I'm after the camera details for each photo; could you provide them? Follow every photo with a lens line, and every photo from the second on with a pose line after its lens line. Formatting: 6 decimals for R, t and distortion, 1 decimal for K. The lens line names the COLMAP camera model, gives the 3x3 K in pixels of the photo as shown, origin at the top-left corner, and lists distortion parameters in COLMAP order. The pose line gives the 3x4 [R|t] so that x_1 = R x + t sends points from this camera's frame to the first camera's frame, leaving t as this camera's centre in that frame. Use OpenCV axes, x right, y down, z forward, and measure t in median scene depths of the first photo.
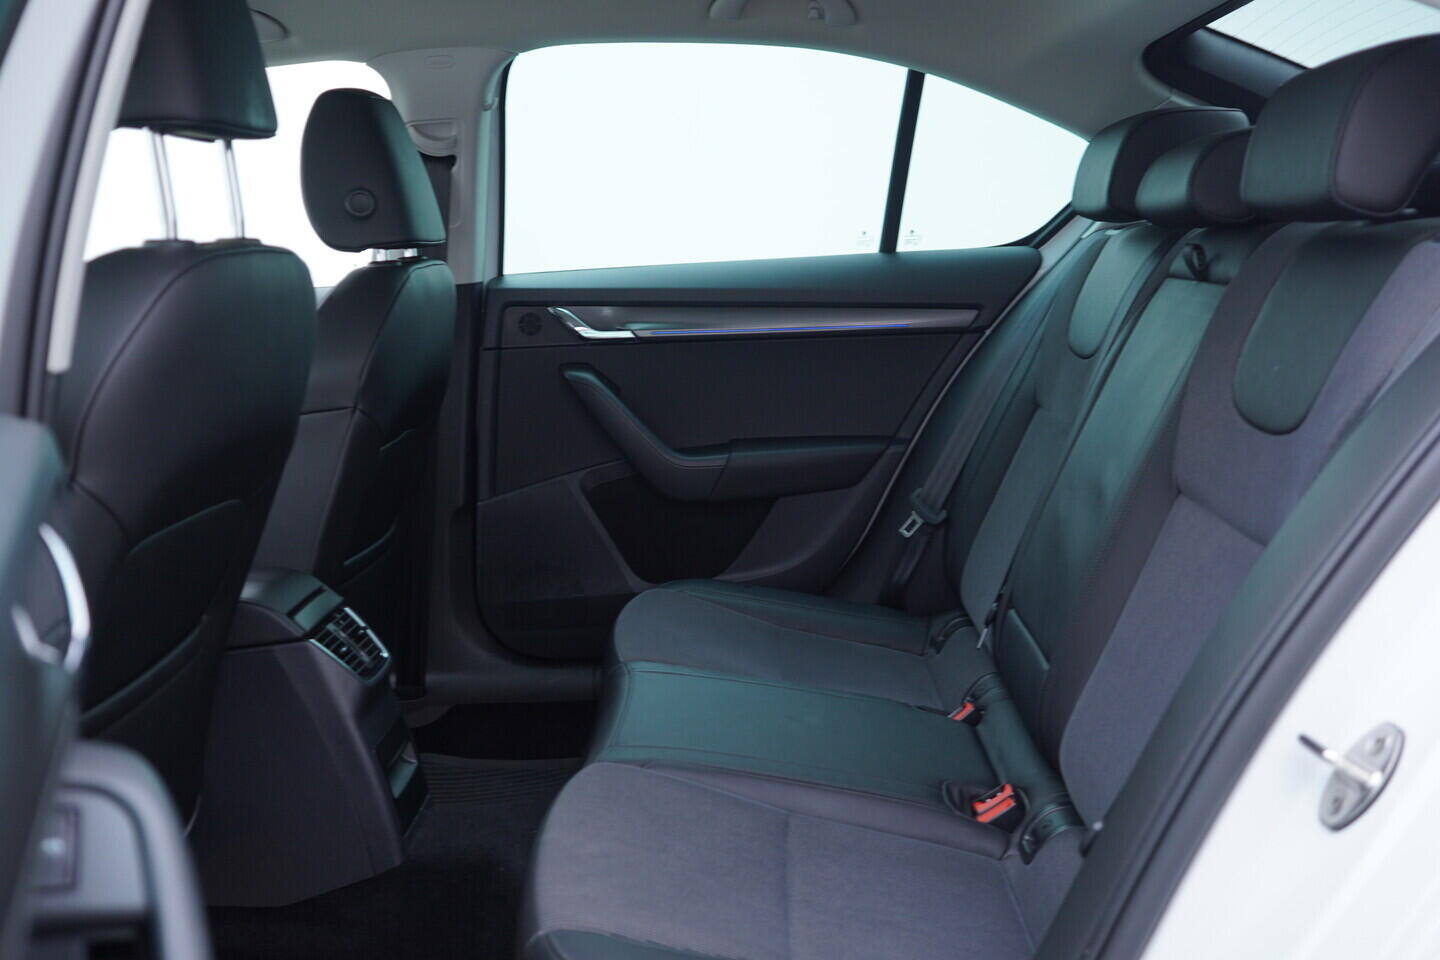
lens RADIAL K [[1464.3, 0, 717.2], [0, 1464.3, 482.0], [0, 0, 1]] dist [-0.017759, 0.000000]
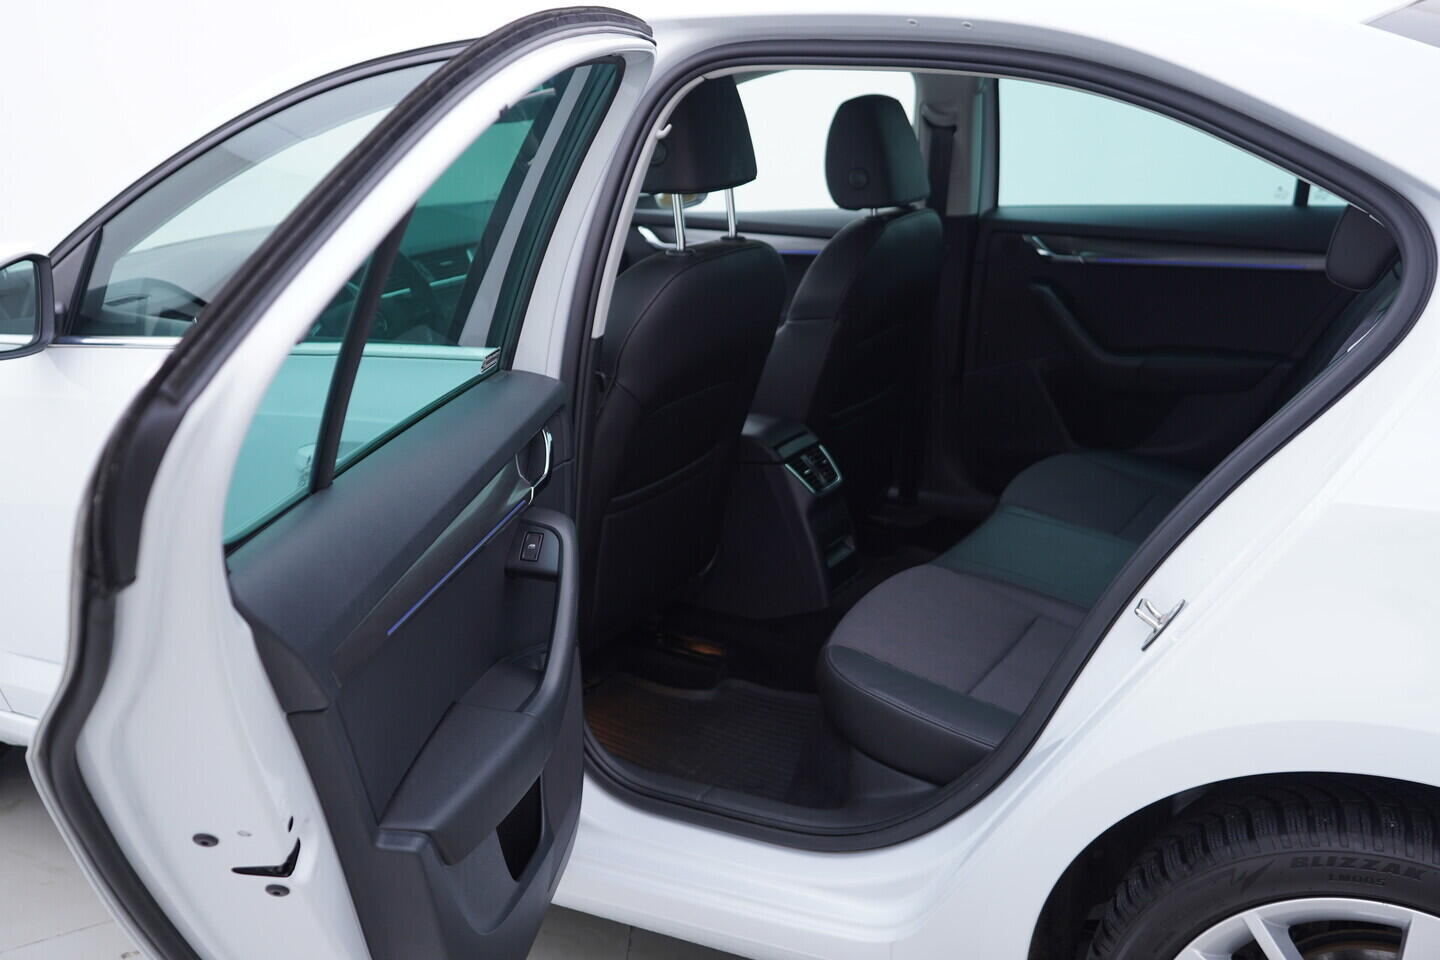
lens RADIAL K [[1464.3, 0, 721.4], [0, 1464.3, 479.9], [0, 0, 1]] dist [-0.017759, 0.000000]
pose [[0.877140, 0.135277, -0.460788, 0.366797], [-0.071000, 0.985491, 0.154164, -0.107843], [0.474957, -0.102508, 0.874018, -0.411944]]
